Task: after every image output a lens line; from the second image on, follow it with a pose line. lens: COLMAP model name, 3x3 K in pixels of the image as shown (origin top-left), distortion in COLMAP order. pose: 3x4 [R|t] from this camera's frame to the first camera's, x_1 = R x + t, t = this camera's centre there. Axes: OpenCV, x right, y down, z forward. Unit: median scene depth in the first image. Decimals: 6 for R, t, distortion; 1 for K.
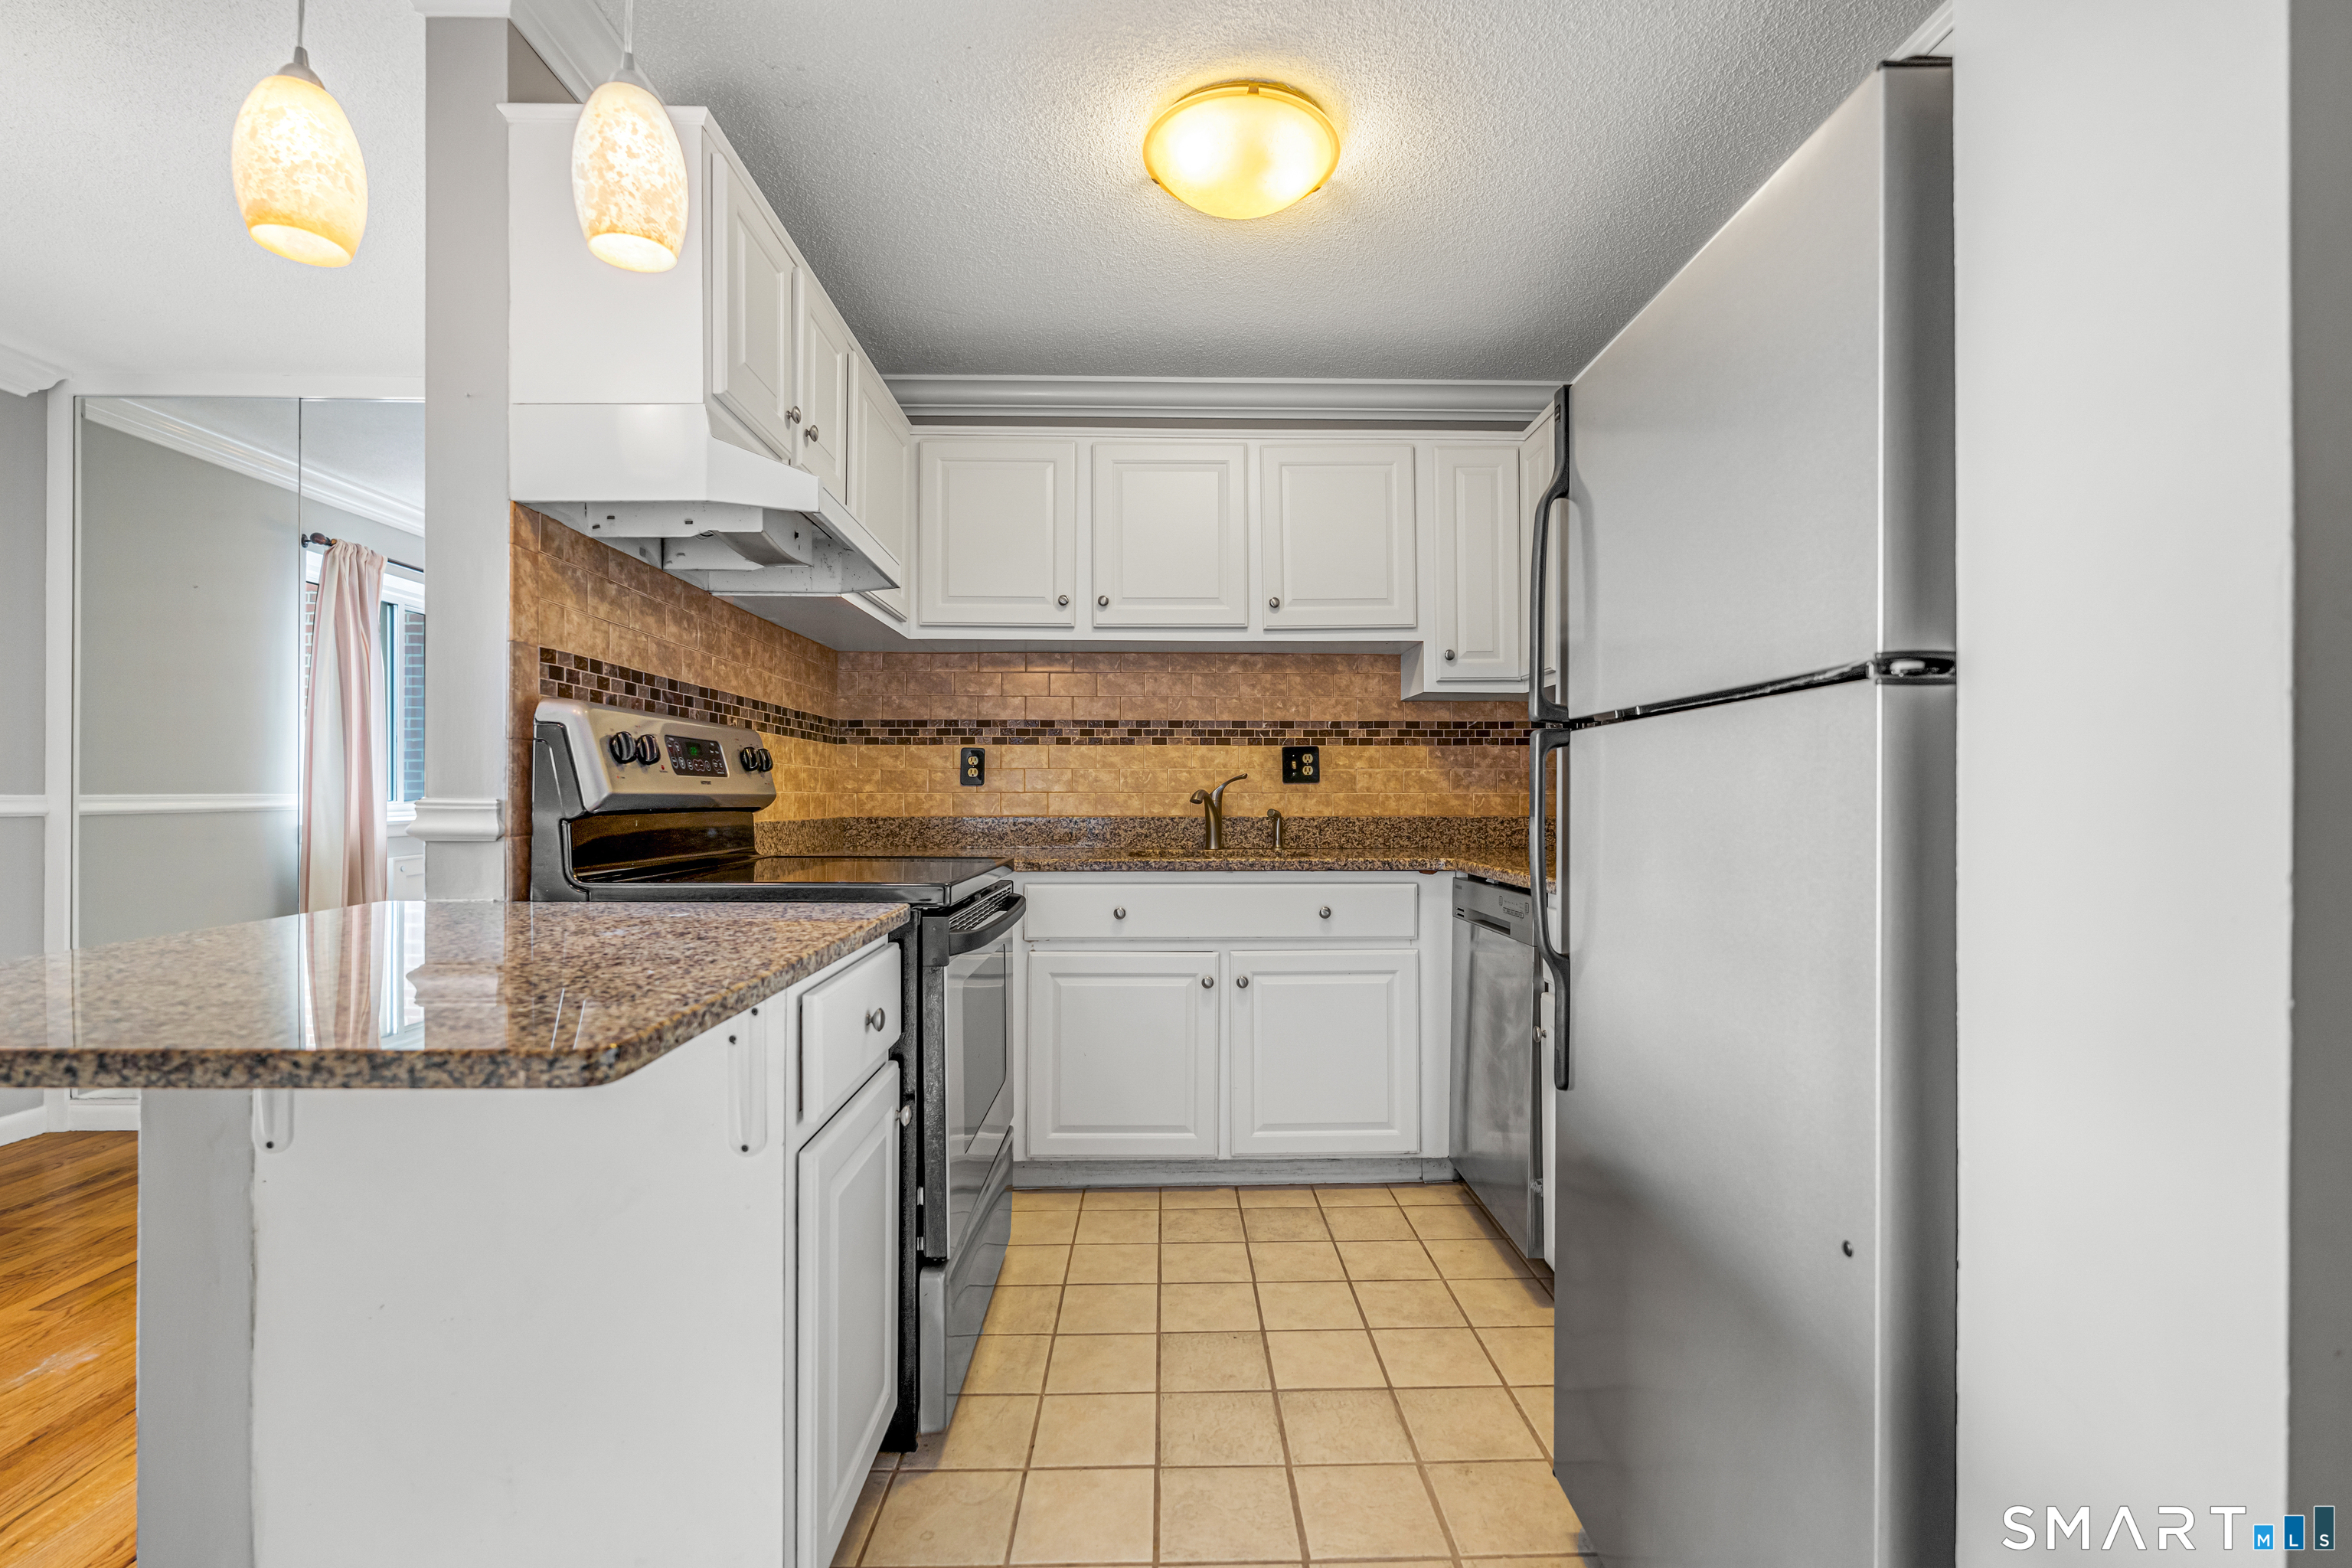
lens RADIAL K [[1043.7, 0, 1175.9], [0, 1043.7, 793.2], [0, 0, 1]] dist [-0.006703, 0.000524]
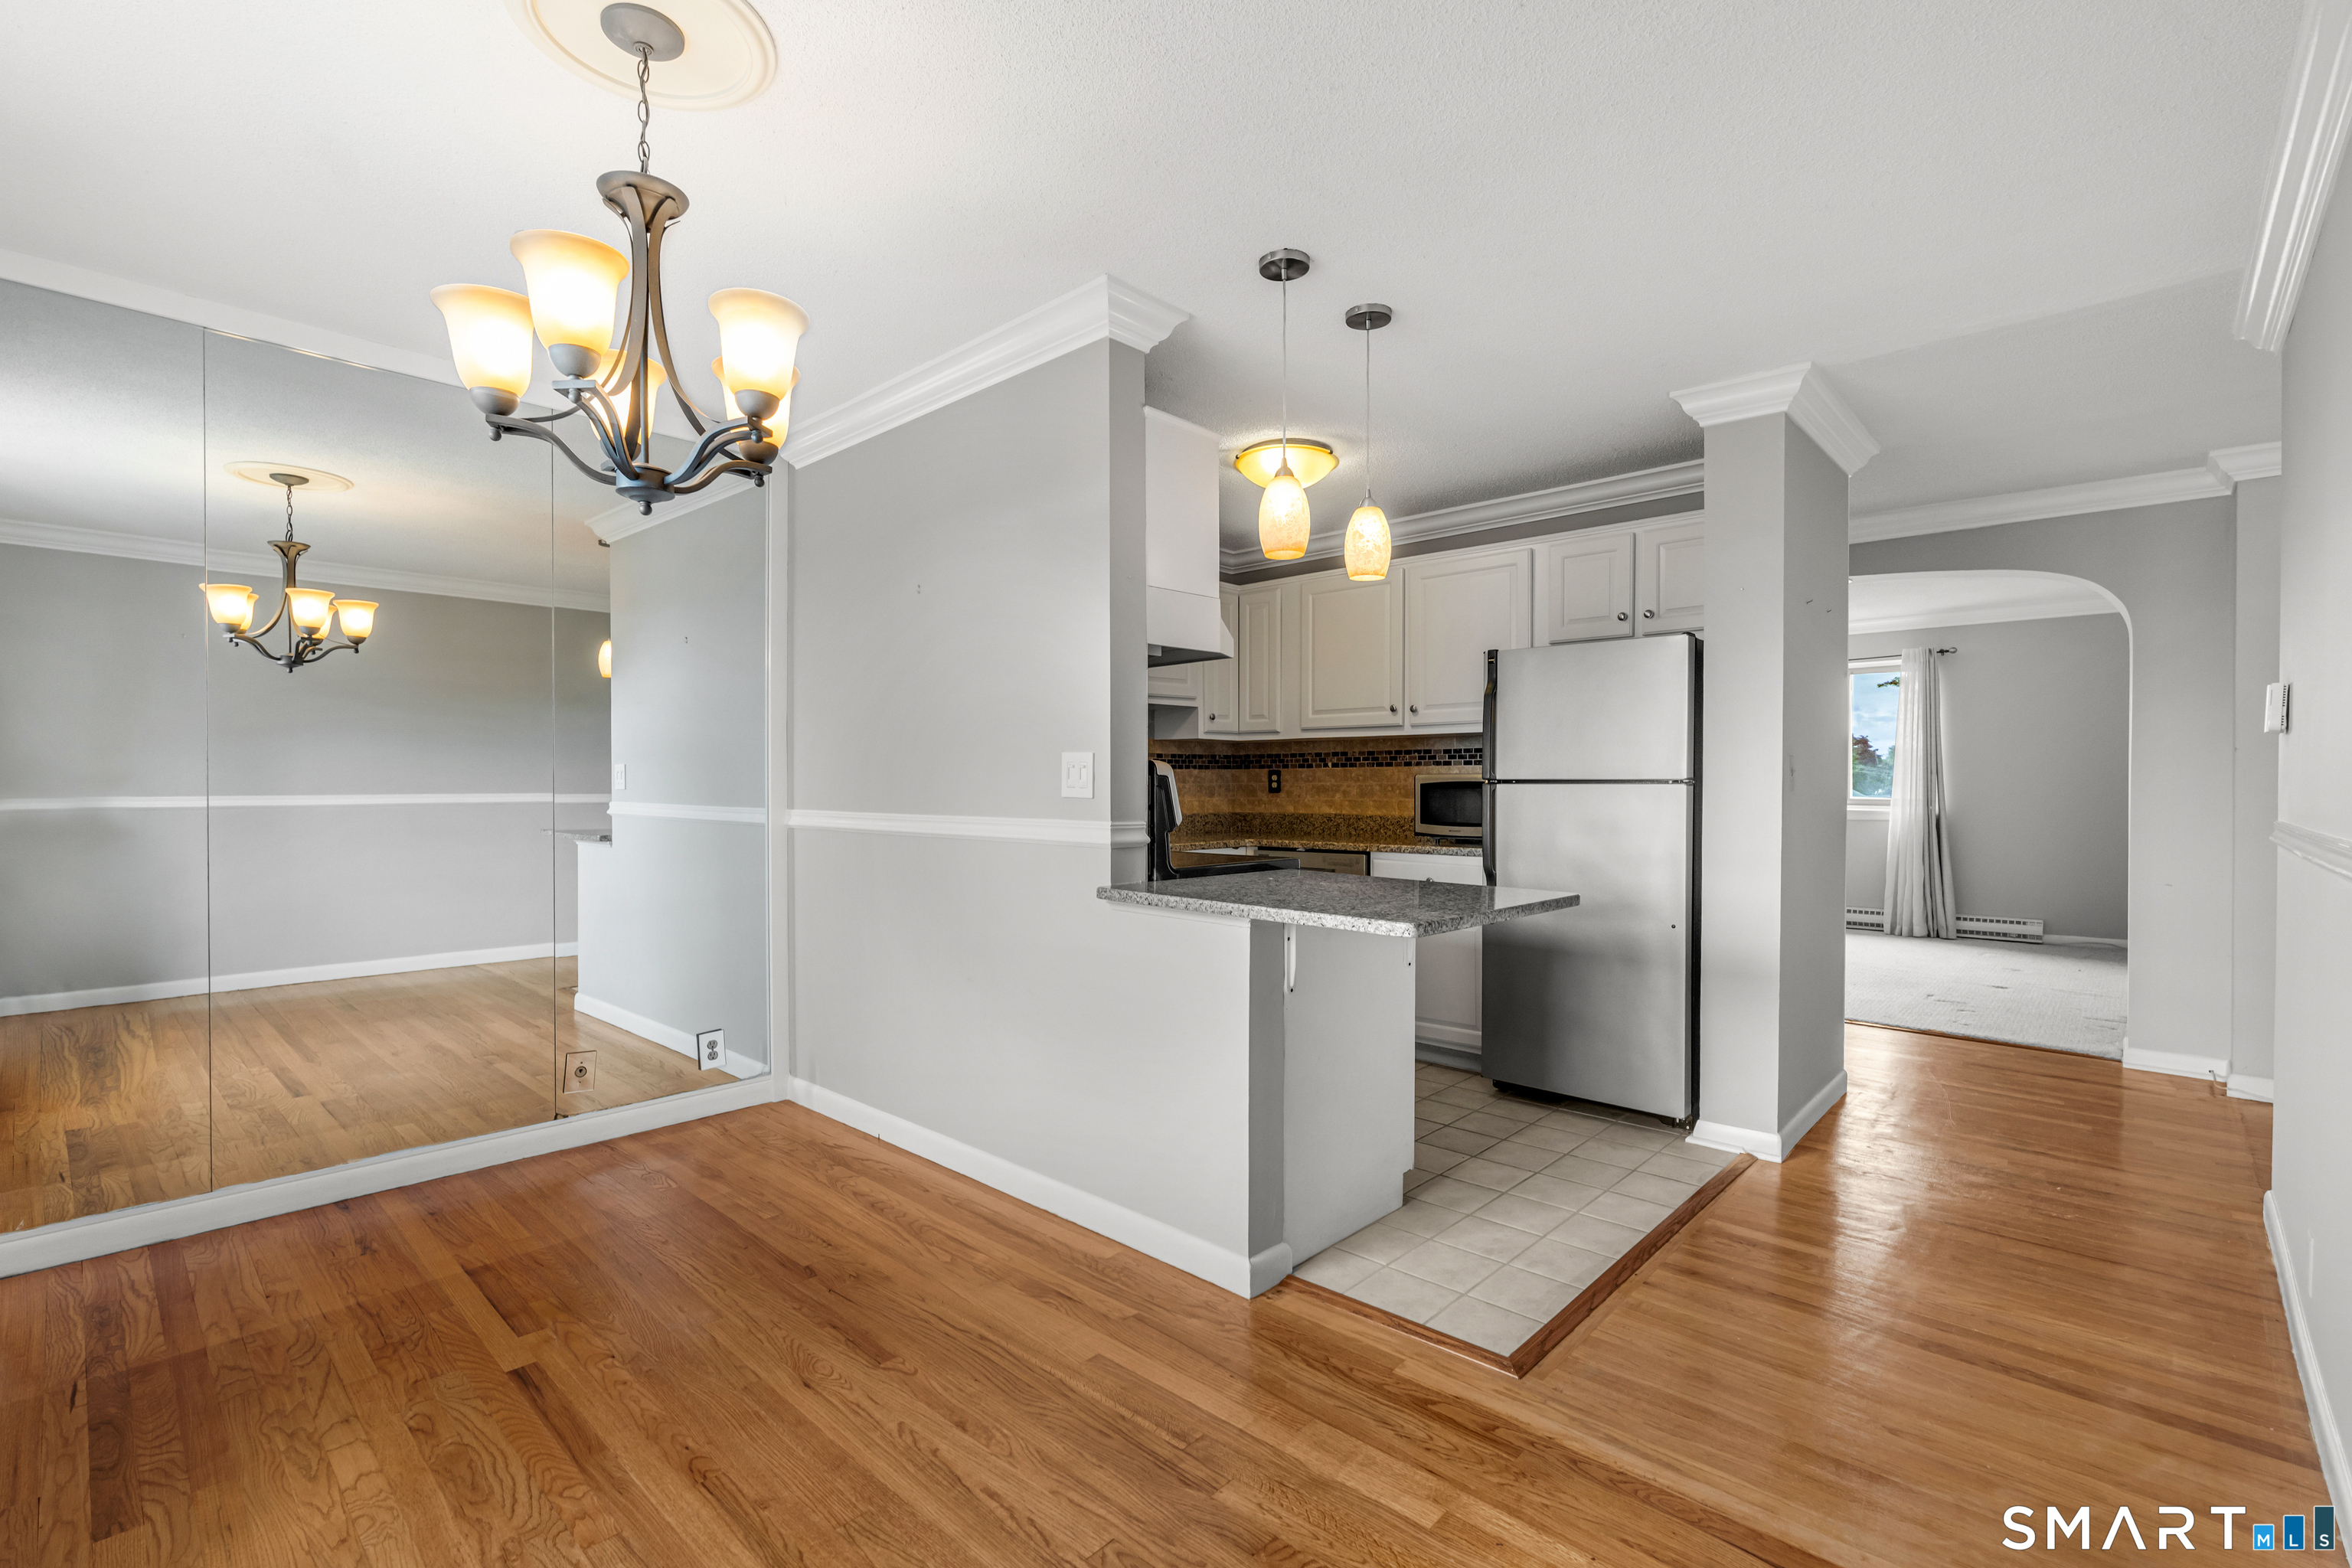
lens RADIAL K [[1056.6, 0, 1170.0], [0, 1056.6, 800.1], [0, 0, 1]] dist [-0.001642, -0.000126]
pose [[0.698883, -0.013149, 0.715115, -0.896597], [-0.000670, 0.999819, 0.019039, -0.029828], [-0.715236, -0.013785, 0.698747, -0.110679]]
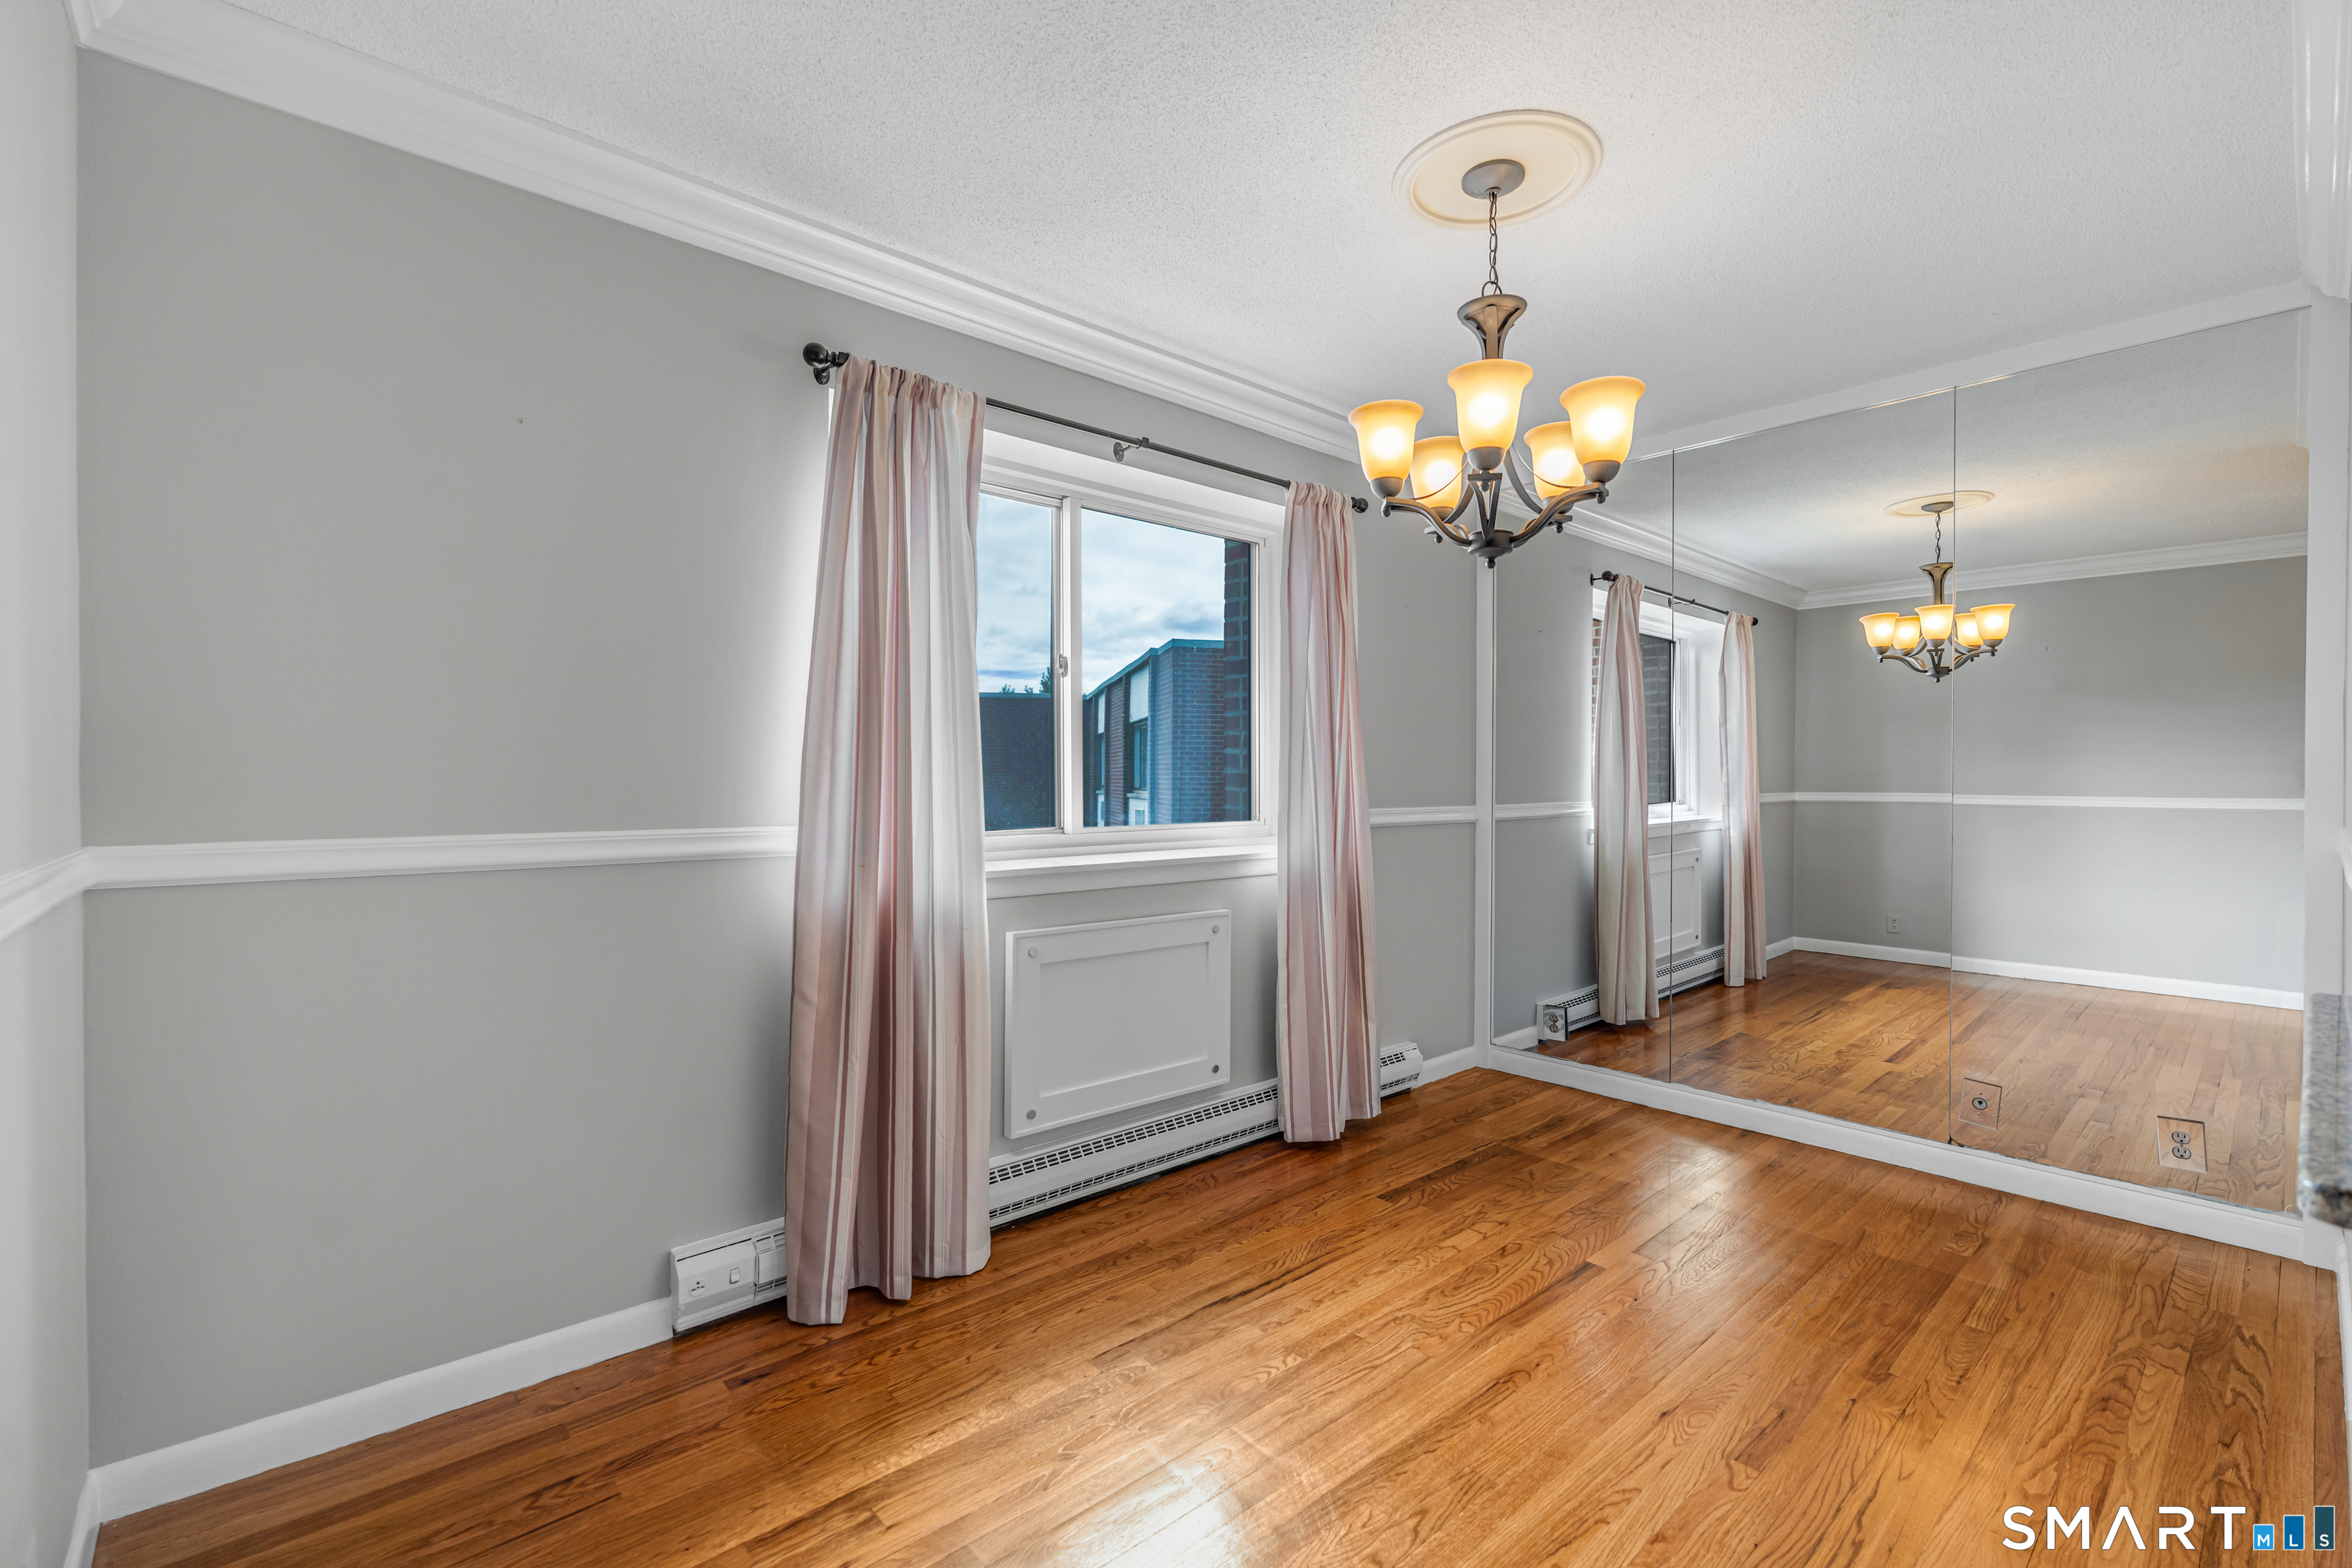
lens RADIAL K [[1032.4, 0, 1176.0], [0, 1032.4, 784.0], [0, 0, 1]] dist [0.001685, 0.000258]
pose [[0.649662, 0.004507, -0.760210, -0.349973], [0.000374, 0.999980, 0.006248, -0.032517], [0.760223, -0.004344, 0.649648, -0.113999]]
